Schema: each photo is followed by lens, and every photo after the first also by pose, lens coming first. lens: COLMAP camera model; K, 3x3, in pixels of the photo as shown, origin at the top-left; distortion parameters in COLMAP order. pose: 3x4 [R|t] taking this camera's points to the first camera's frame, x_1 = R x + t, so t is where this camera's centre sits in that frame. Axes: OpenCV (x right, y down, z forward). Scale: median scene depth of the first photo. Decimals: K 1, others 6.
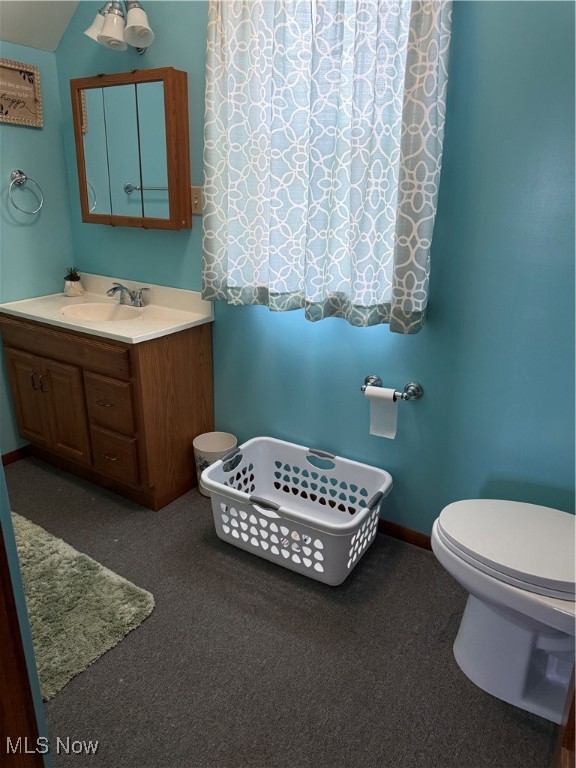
lens RADIAL K [[538.5, 0, 285.3], [0, 538.5, 386.4], [0, 0, 1]] dist [0.044894, -0.059106]
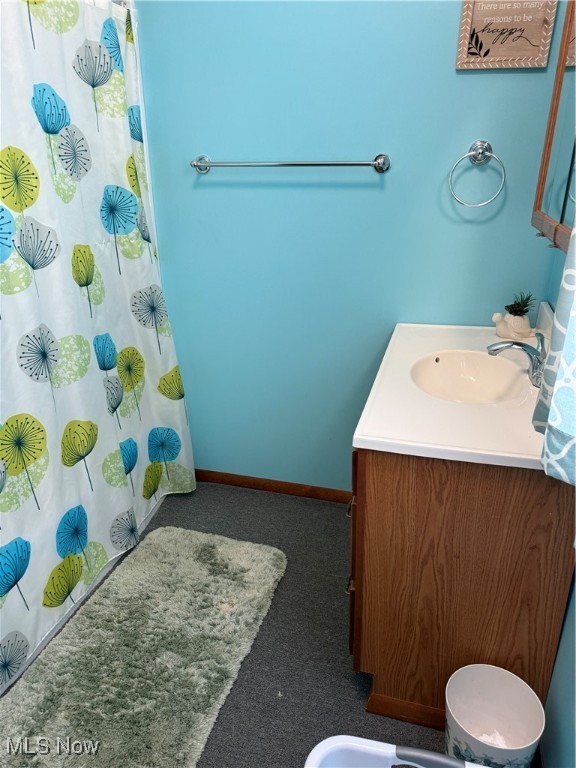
lens RADIAL K [[551.1, 0, 288.0], [0, 551.1, 384.0], [0, 0, 1]] dist [0.014381, -0.003648]
pose [[0.292692, 0.336320, -0.895109, 0.157021], [-0.321165, 0.916300, 0.239264, -0.213410], [0.900658, 0.217447, 0.376208, 0.603238]]
